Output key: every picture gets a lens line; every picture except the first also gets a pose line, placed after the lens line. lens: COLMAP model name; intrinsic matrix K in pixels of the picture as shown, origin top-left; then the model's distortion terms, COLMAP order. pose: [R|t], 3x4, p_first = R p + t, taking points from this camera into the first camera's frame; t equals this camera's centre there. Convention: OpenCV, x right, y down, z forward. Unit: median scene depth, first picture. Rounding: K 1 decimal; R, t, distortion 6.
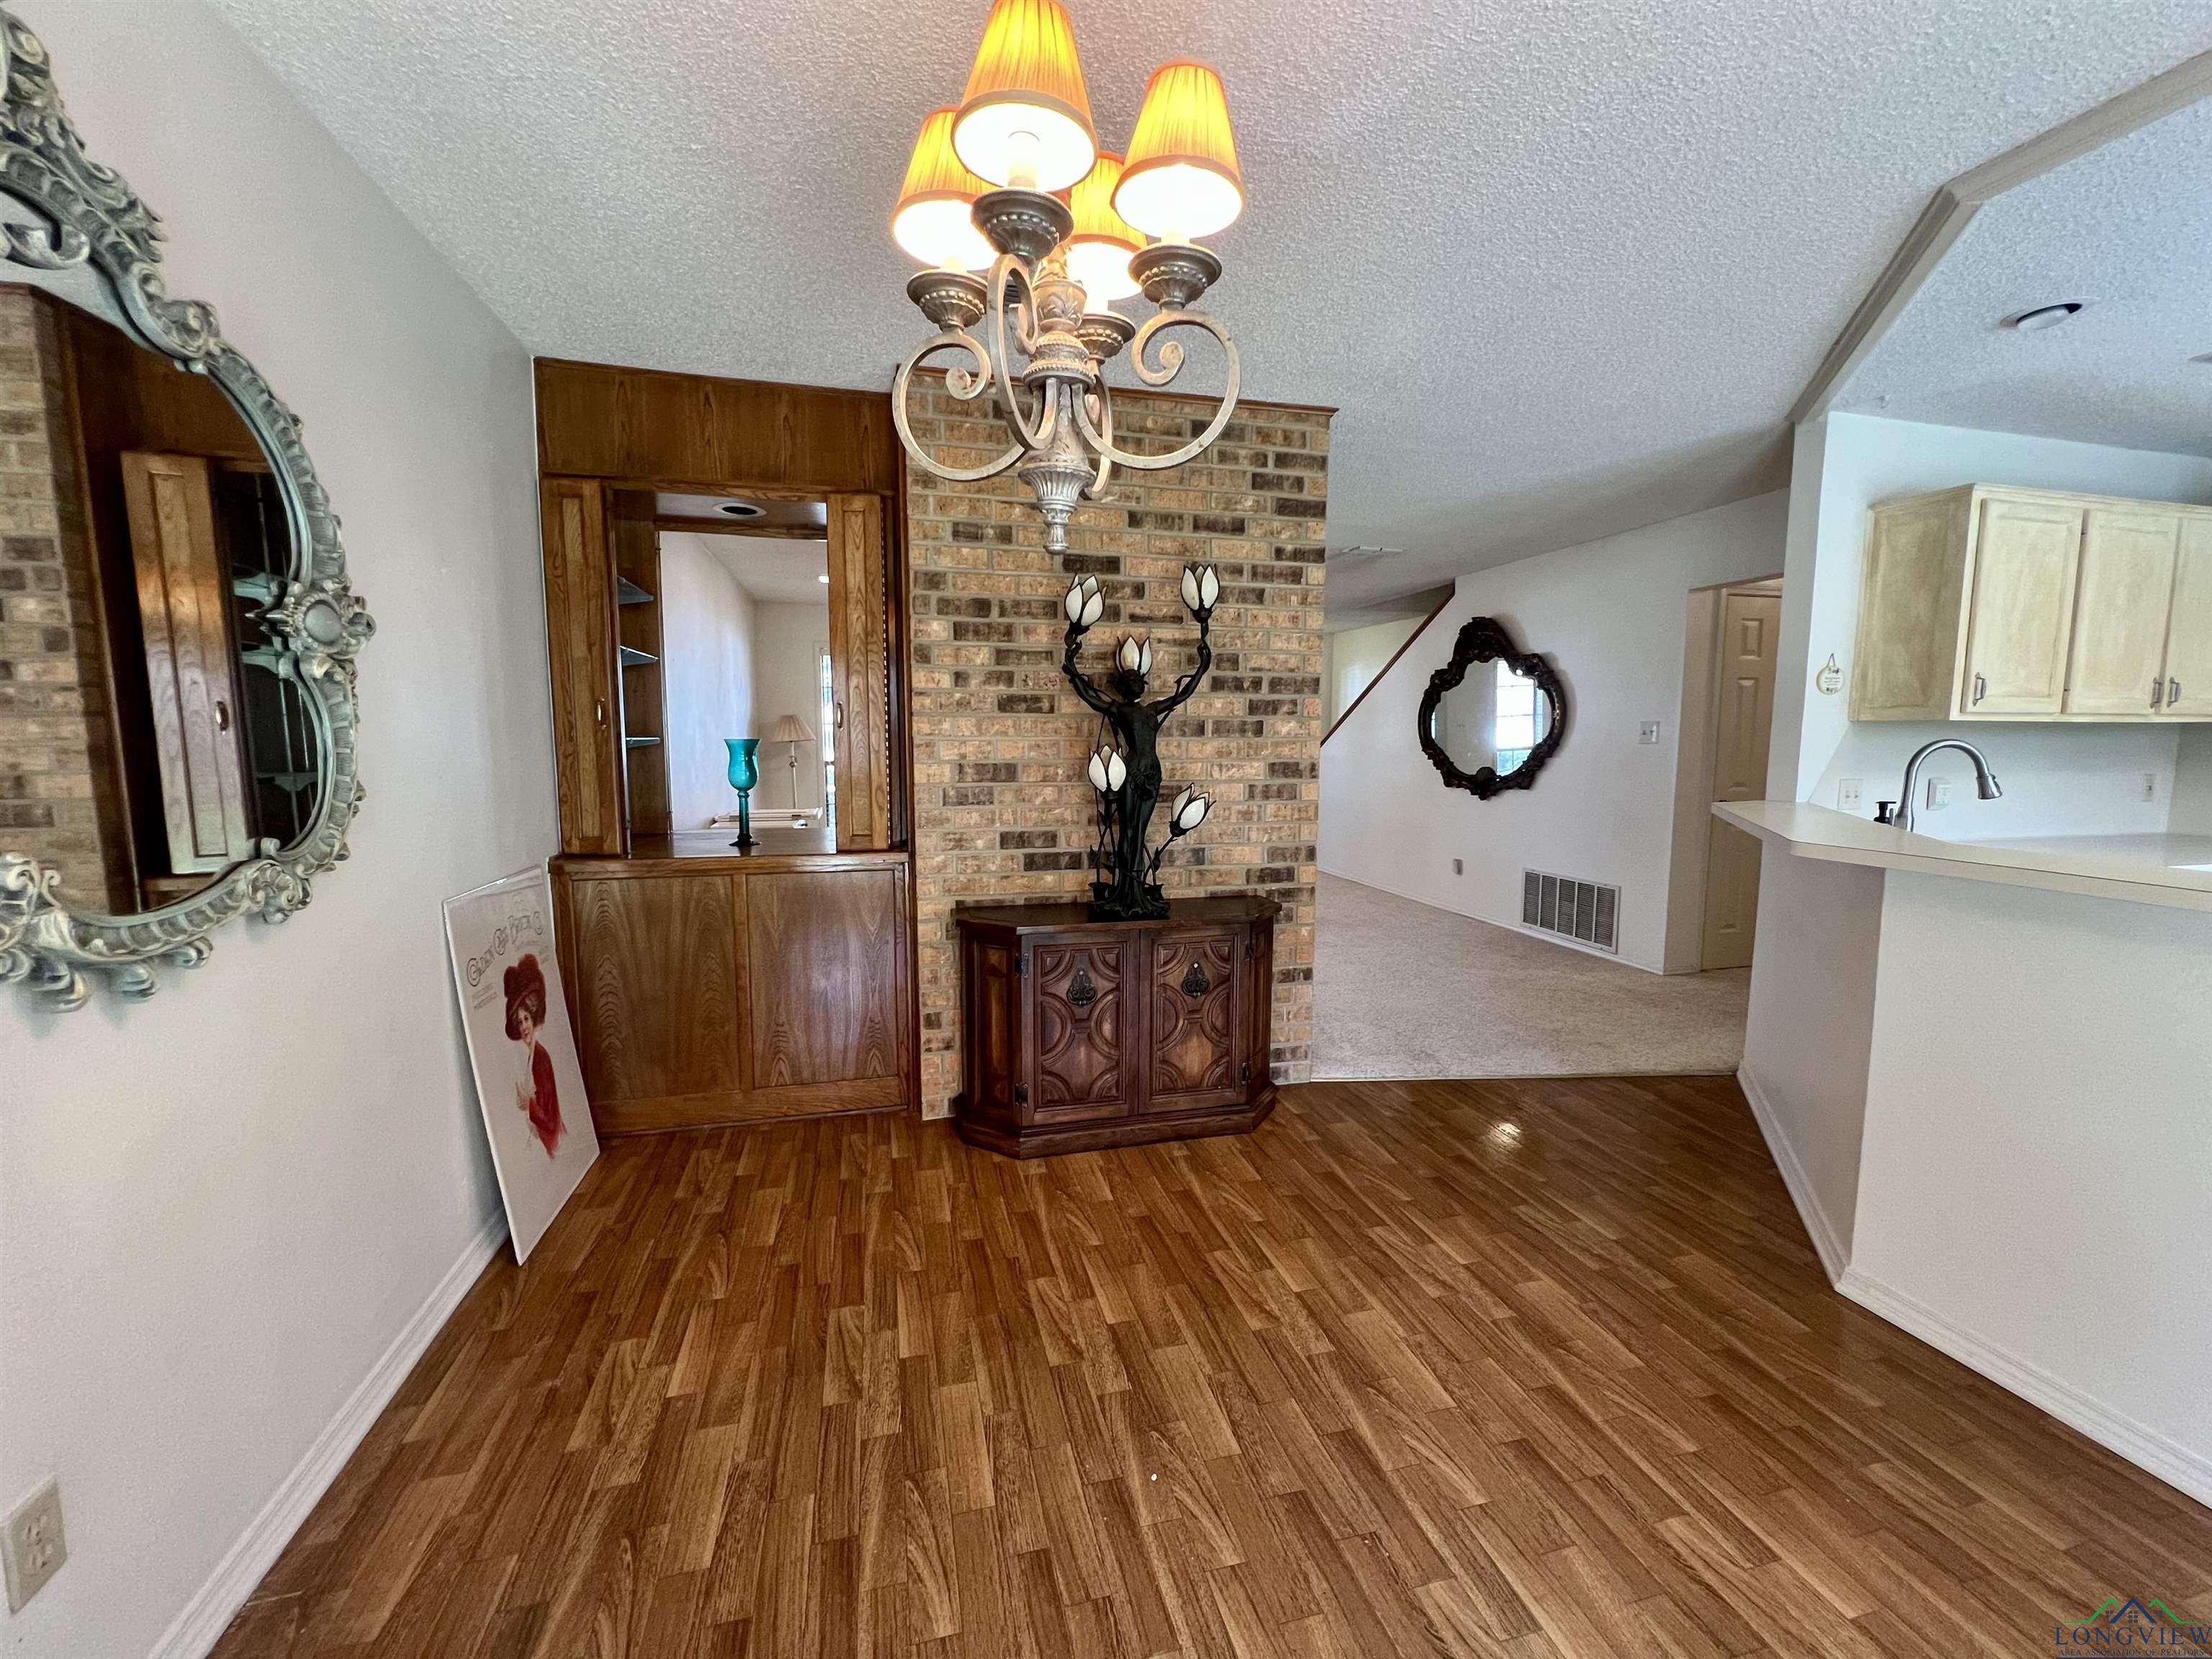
lens RADIAL K [[886.3, 0, 1110.8], [0, 886.3, 823.0], [0, 0, 1]] dist [-0.001703, 0.000797]
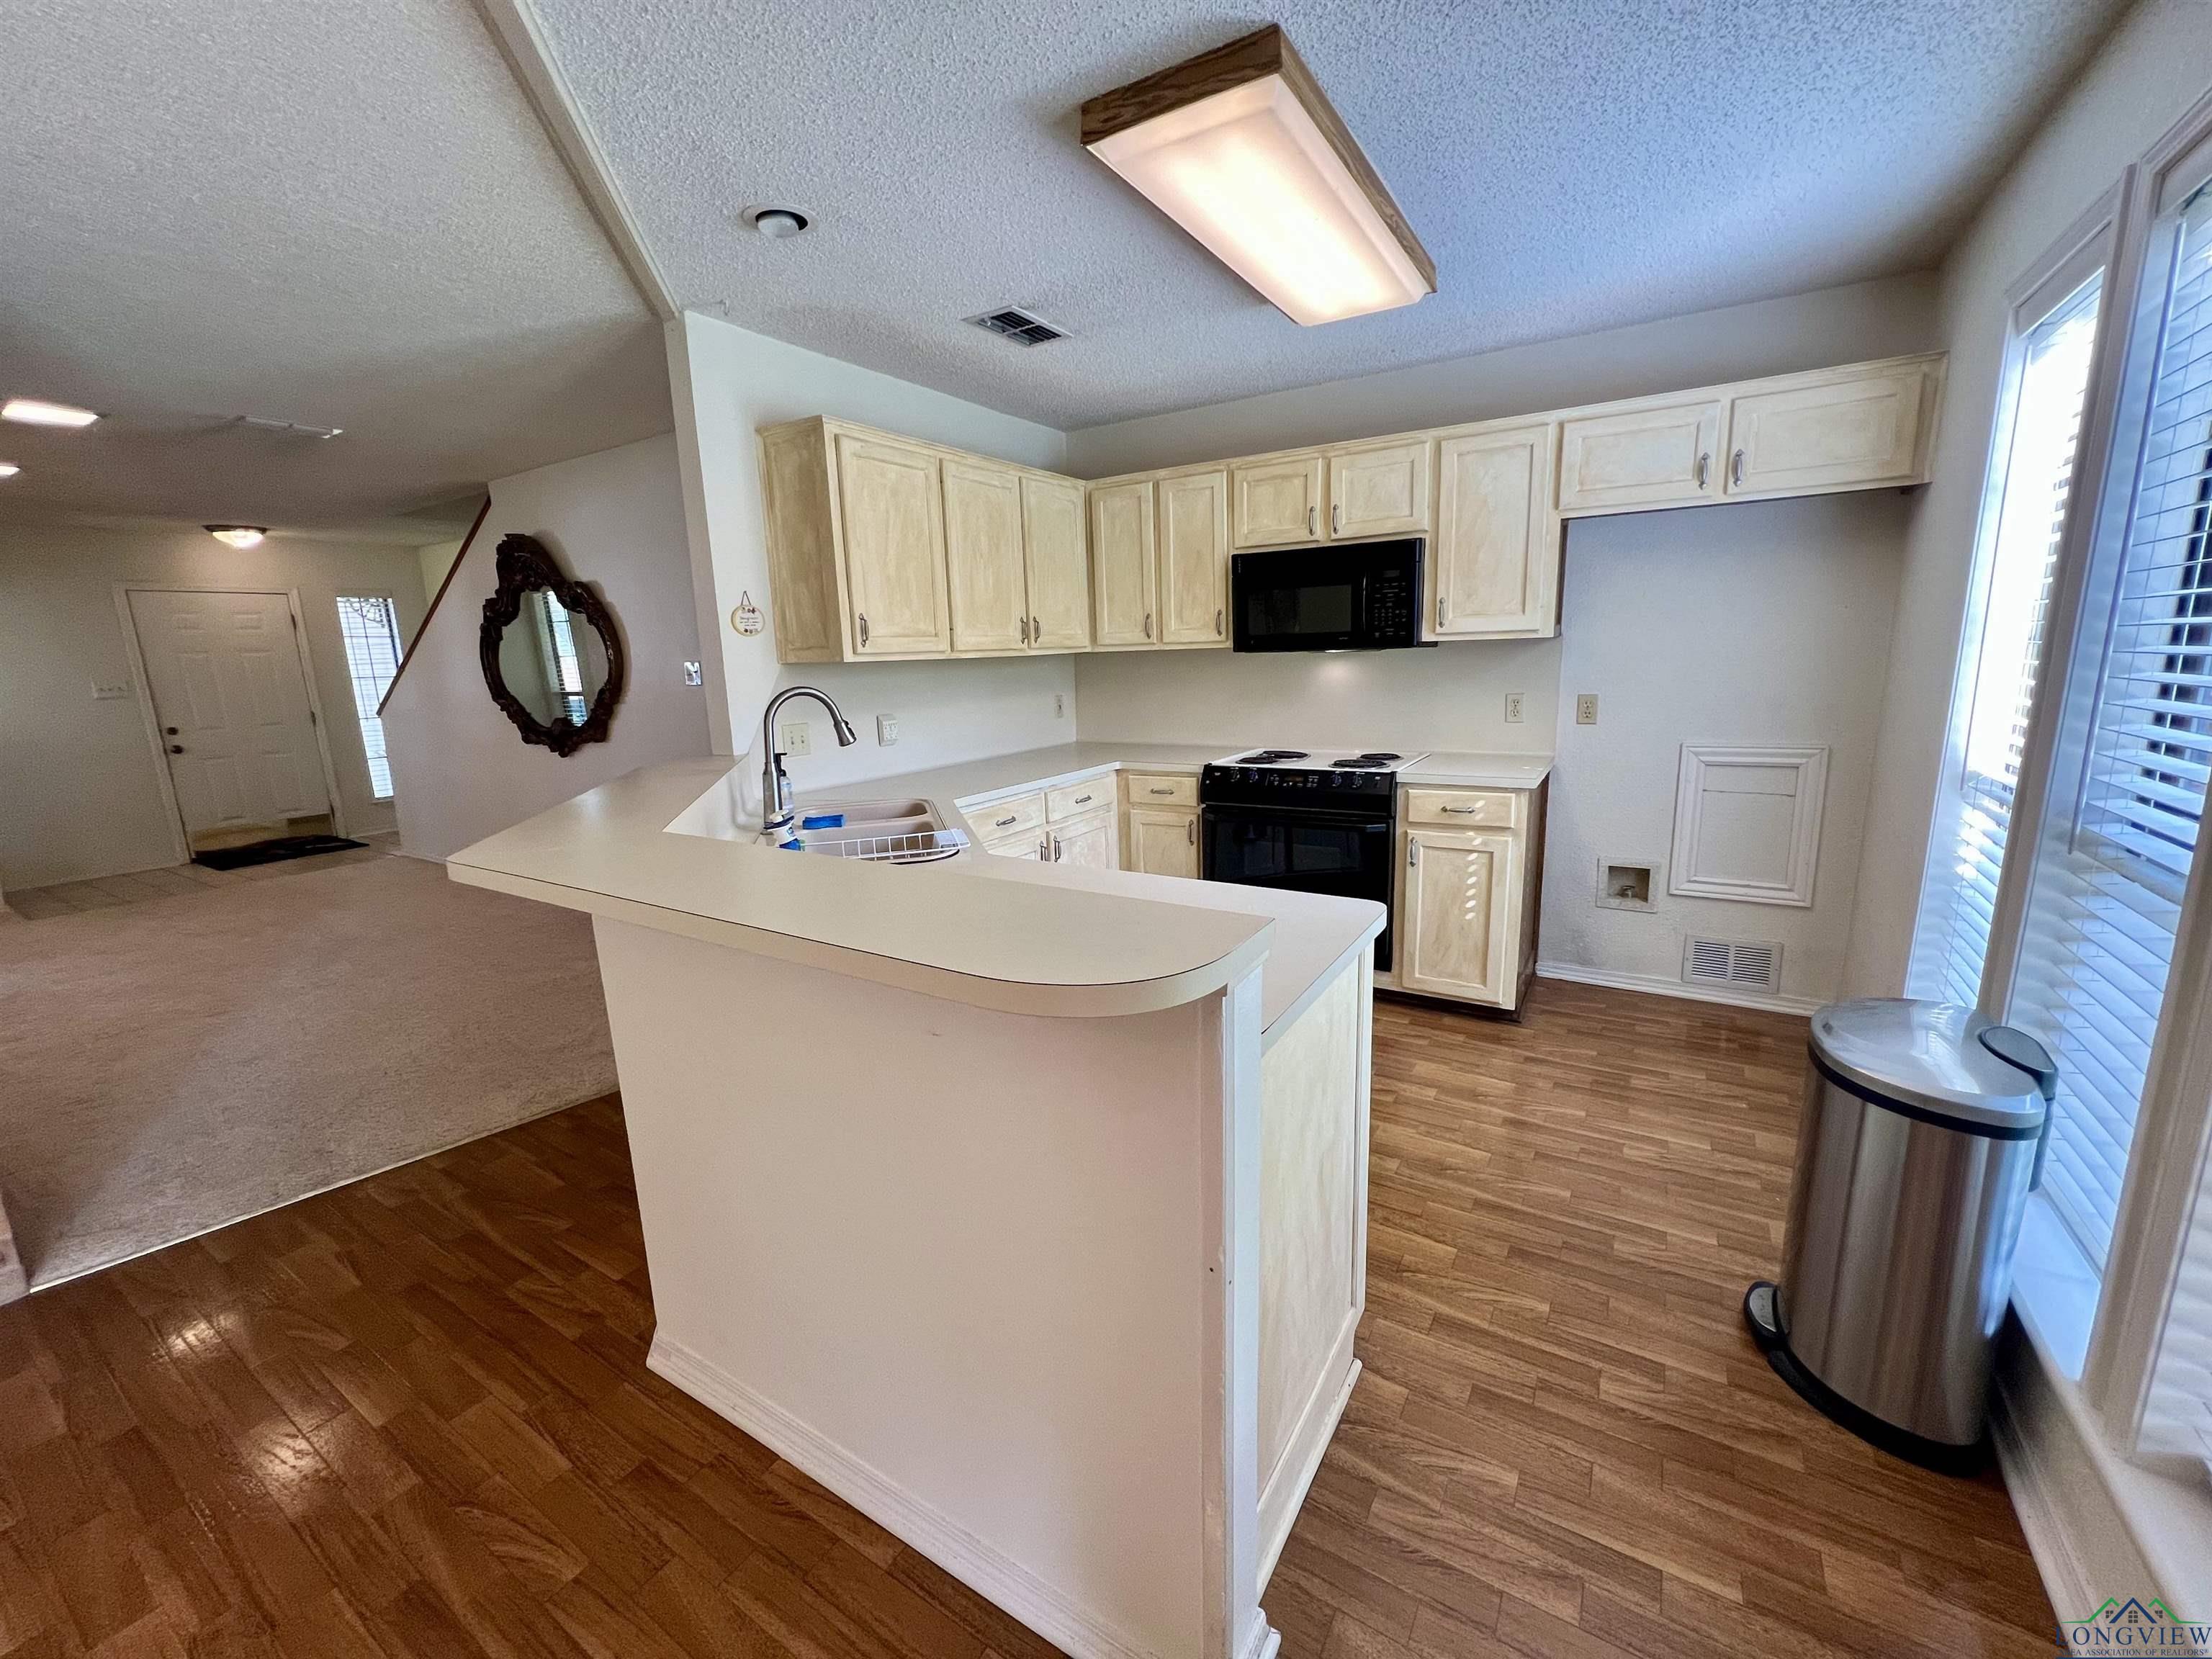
lens RADIAL K [[886.3, 0, 1072.2], [0, 886.3, 827.2], [0, 0, 1]] dist [-0.001703, 0.000797]
pose [[0.743934, -0.157663, 0.649388, 0.437297], [0.101574, 0.987157, 0.123306, -0.028486], [-0.660489, -0.025770, 0.750394, 0.074756]]
